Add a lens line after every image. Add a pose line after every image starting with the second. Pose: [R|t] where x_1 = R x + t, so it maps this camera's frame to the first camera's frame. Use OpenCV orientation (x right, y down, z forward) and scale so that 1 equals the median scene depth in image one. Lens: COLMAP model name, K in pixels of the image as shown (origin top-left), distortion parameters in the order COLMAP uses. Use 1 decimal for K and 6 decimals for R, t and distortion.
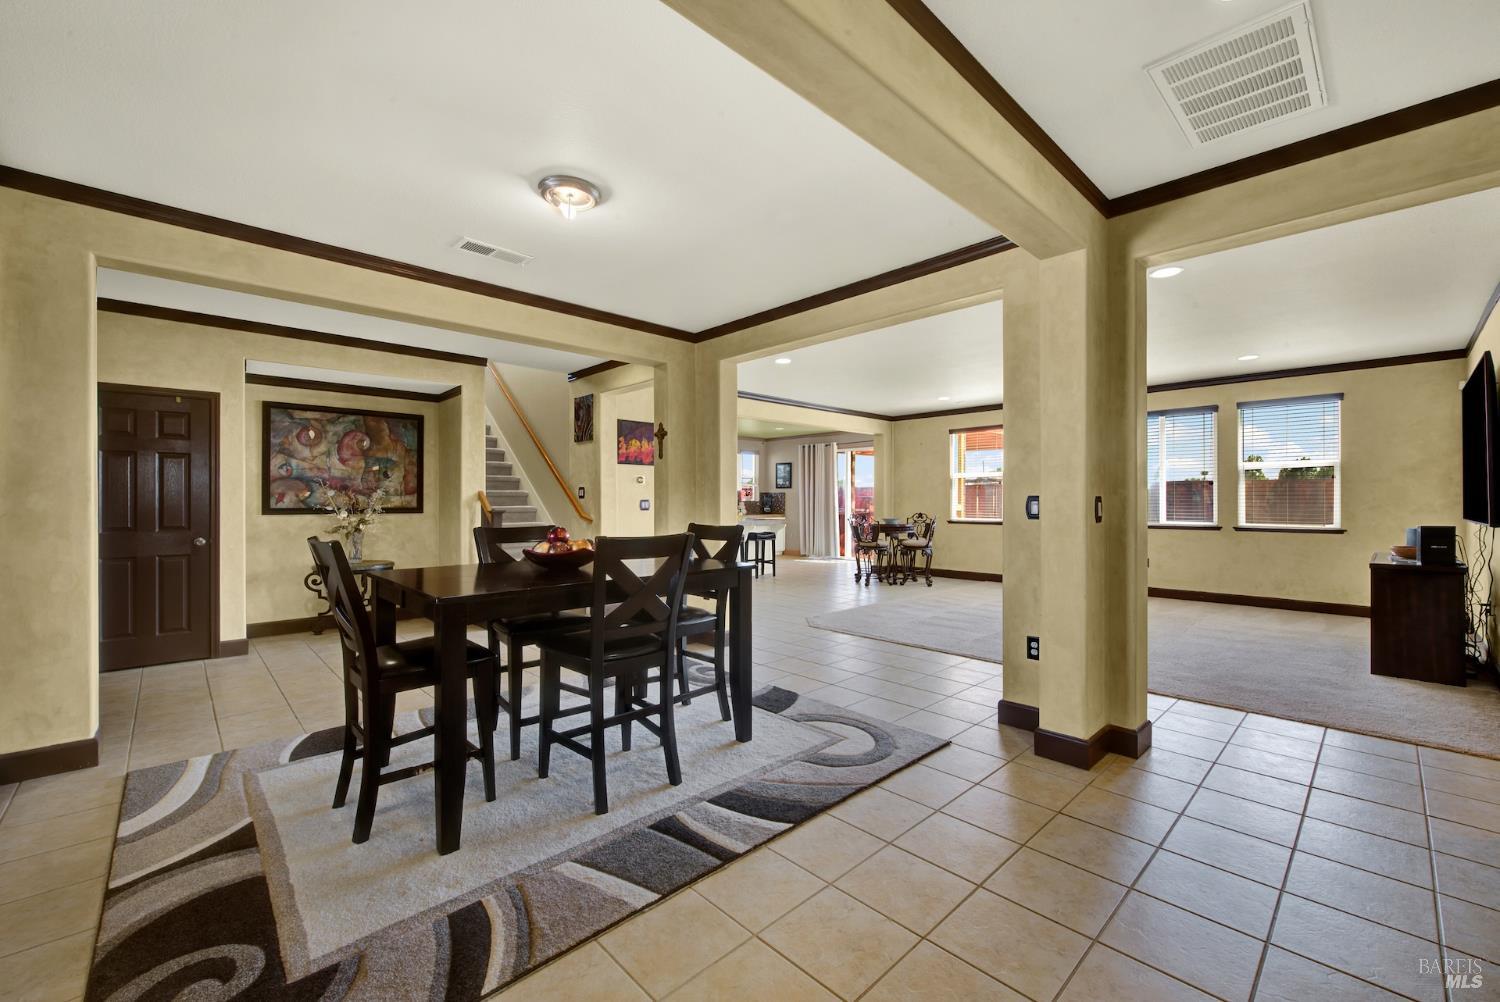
lens RADIAL K [[609.9, 0, 750.7], [0, 609.9, 506.0], [0, 0, 1]] dist [0.001977, -0.002596]
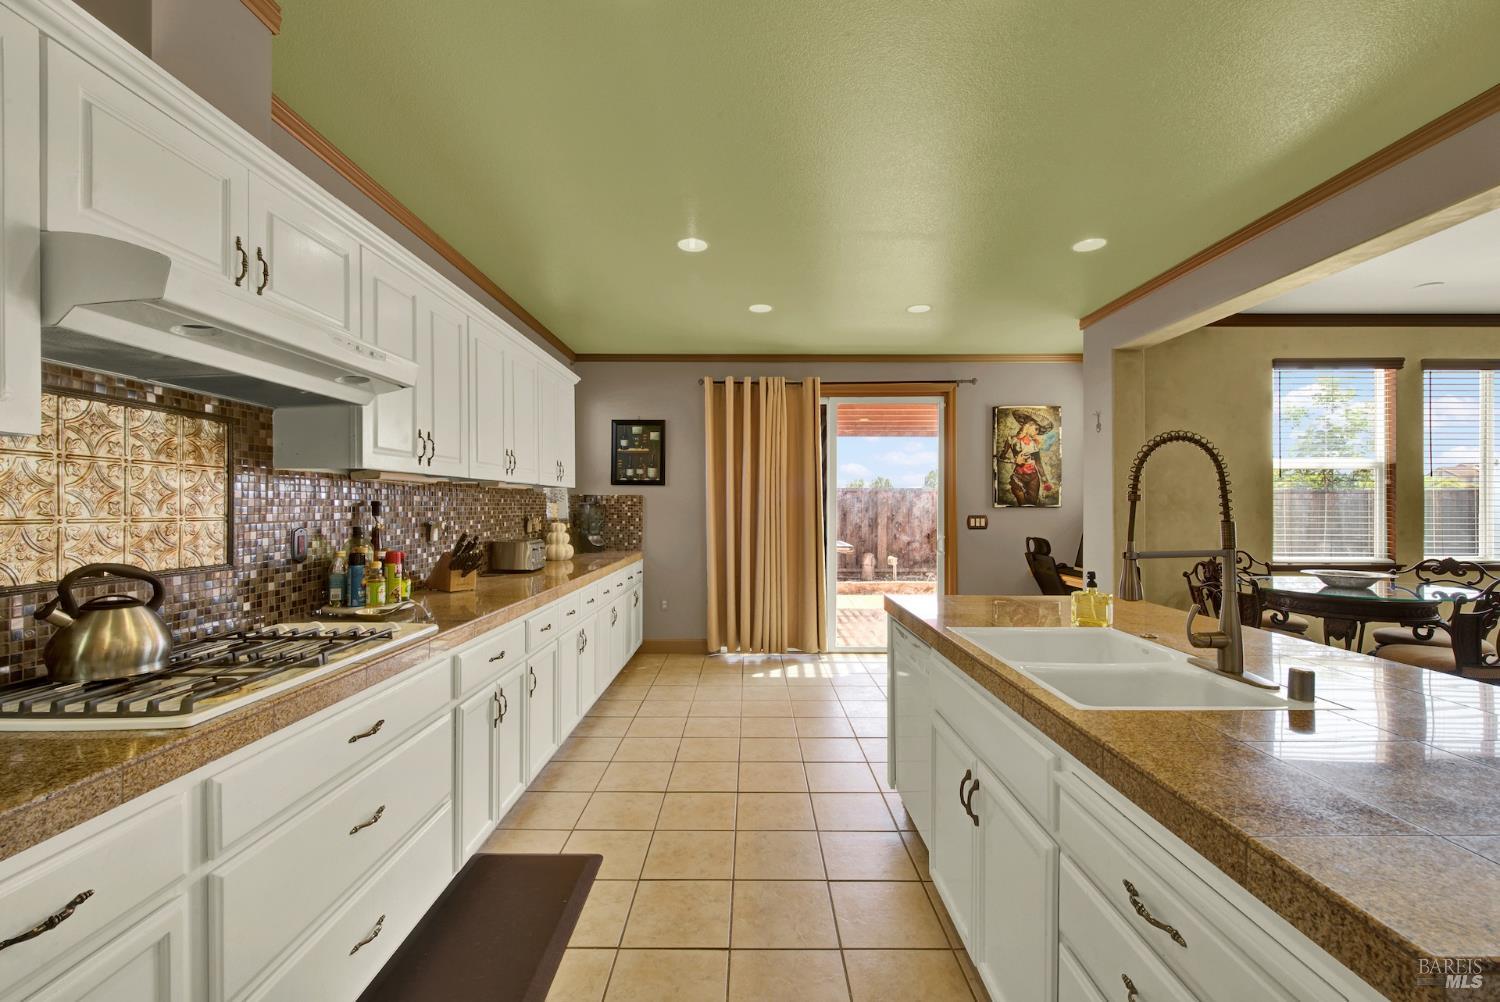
lens RADIAL K [[609.9, 0, 750.7], [0, 609.9, 506.0], [0, 0, 1]] dist [0.001977, -0.002596]
pose [[0.690759, 0.001399, 0.723084, -0.414021], [0.006330, 0.999948, -0.007982, -0.027922], [-0.723057, 0.010090, 0.690714, 1.562646]]
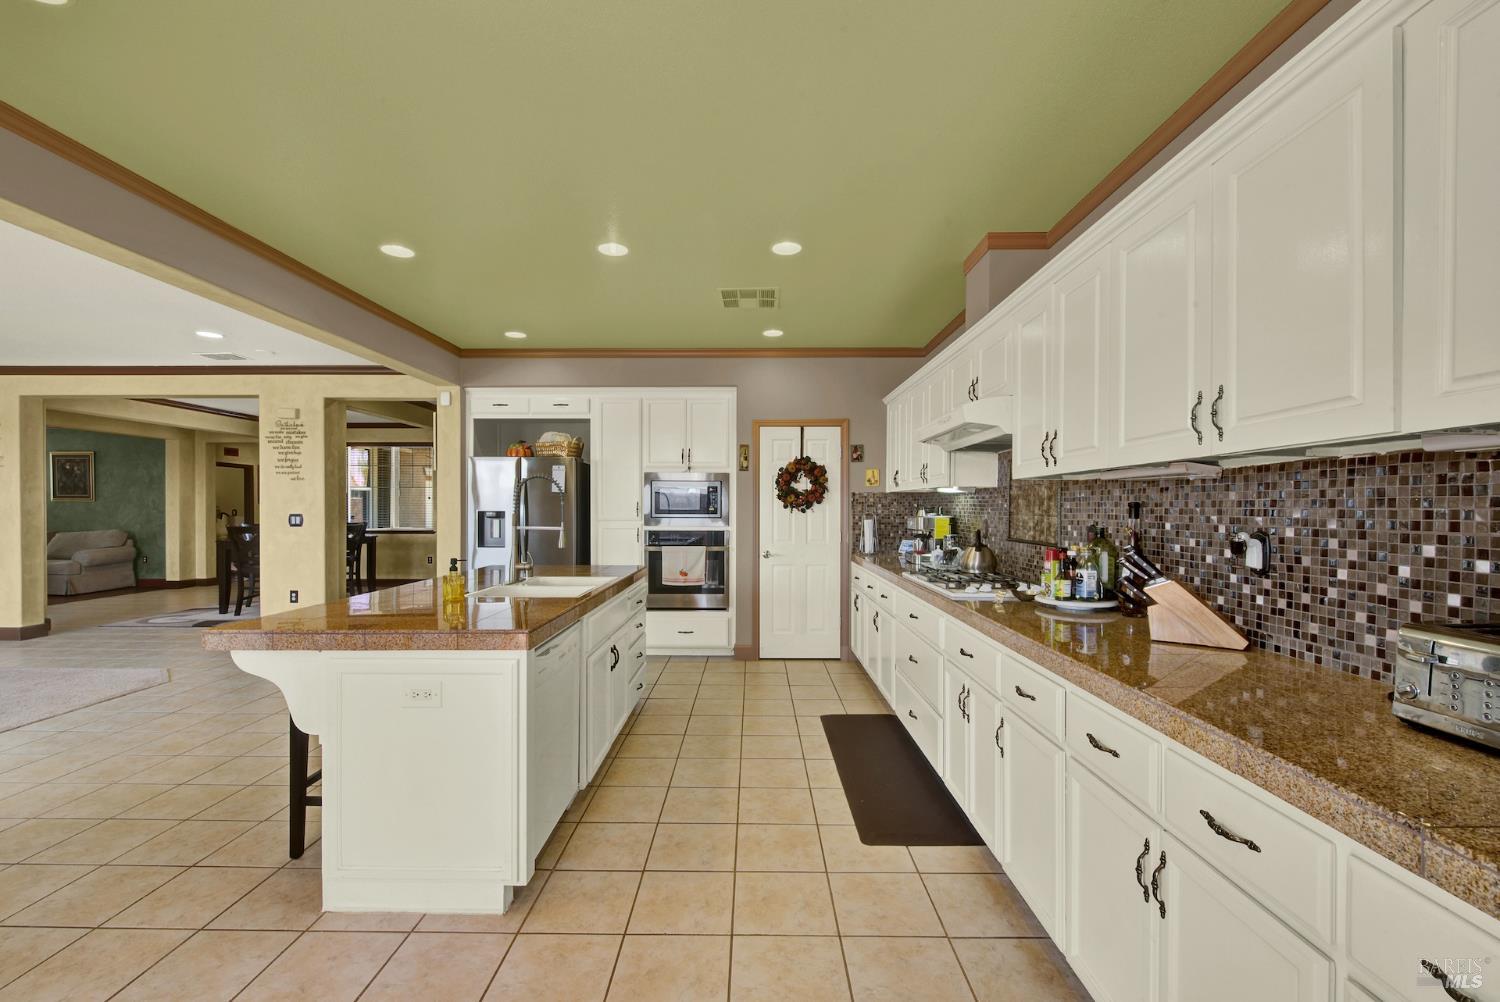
lens RADIAL K [[609.9, 0, 750.7], [0, 609.9, 506.0], [0, 0, 1]] dist [0.001977, -0.002596]
pose [[-0.696599, -0.000184, -0.717461, 0.135035], [-0.006587, 0.999959, 0.006138, -0.034331], [0.717430, 0.009002, -0.696572, 2.116038]]
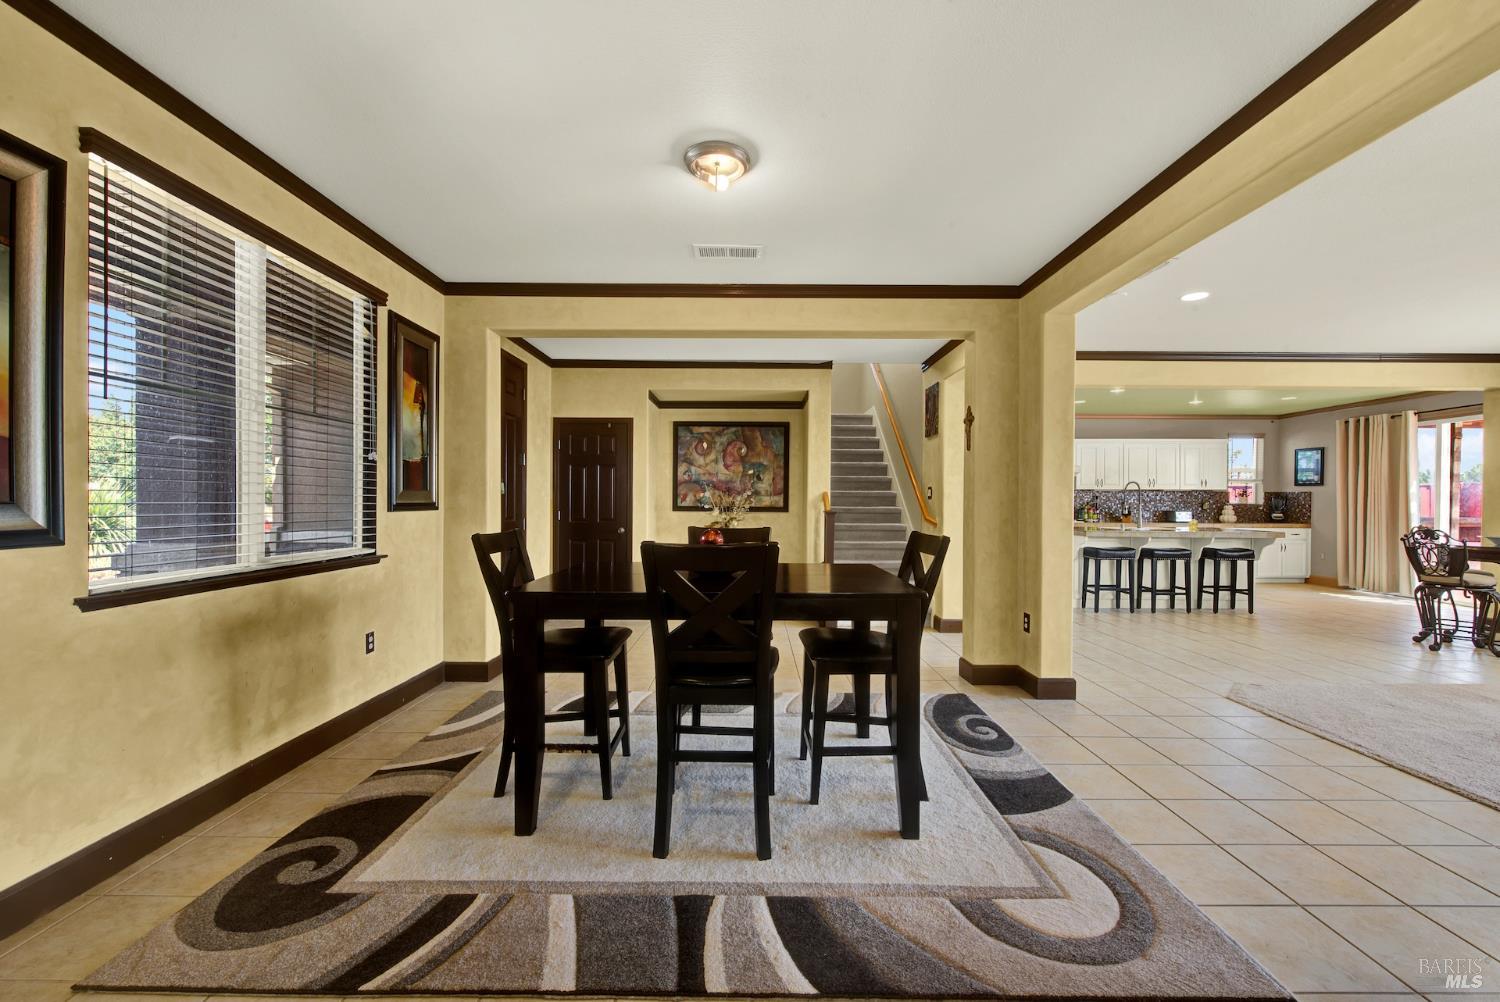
lens RADIAL K [[612.7, 0, 748.0], [0, 612.7, 505.3], [0, 0, 1]] dist [-0.001056, -0.000554]
pose [[0.719977, 0.009055, -0.693939, 0.178461], [-0.011880, 0.999929, 0.000722, -0.000833], [0.693896, 0.007725, 0.720034, 0.178736]]
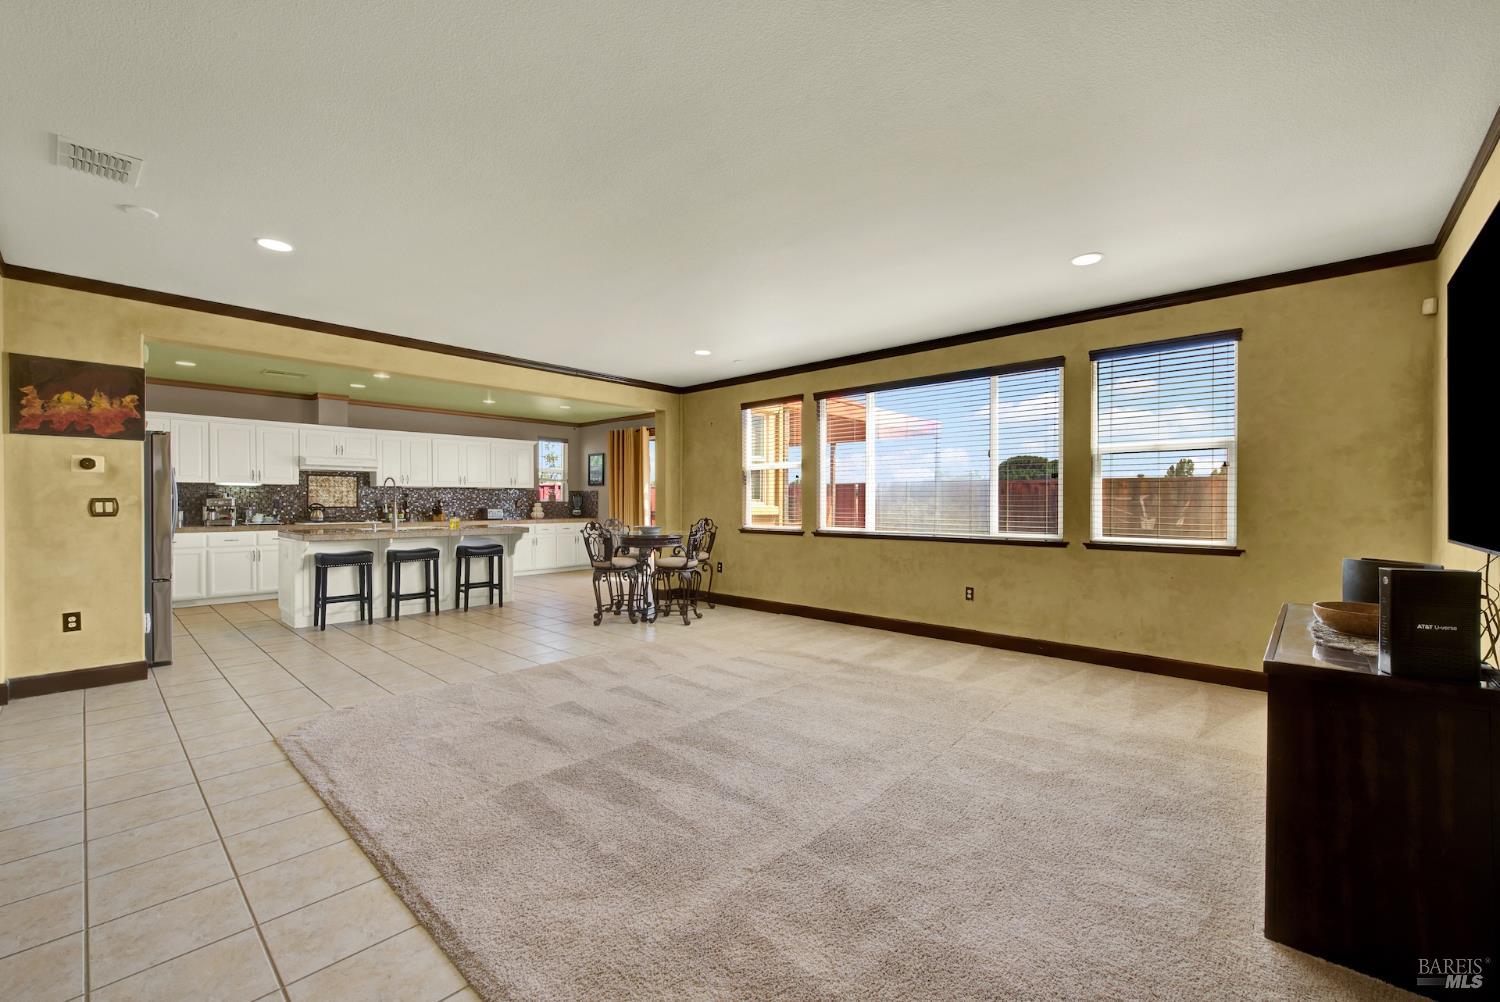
lens RADIAL K [[609.9, 0, 750.7], [0, 609.9, 506.0], [0, 0, 1]] dist [0.001977, -0.002596]
pose [[0.997687, 0.001648, 0.067950, 0.463610], [-0.001537, 0.999997, -0.001695, -0.003240], [-0.067953, 0.001587, 0.997687, 0.445116]]
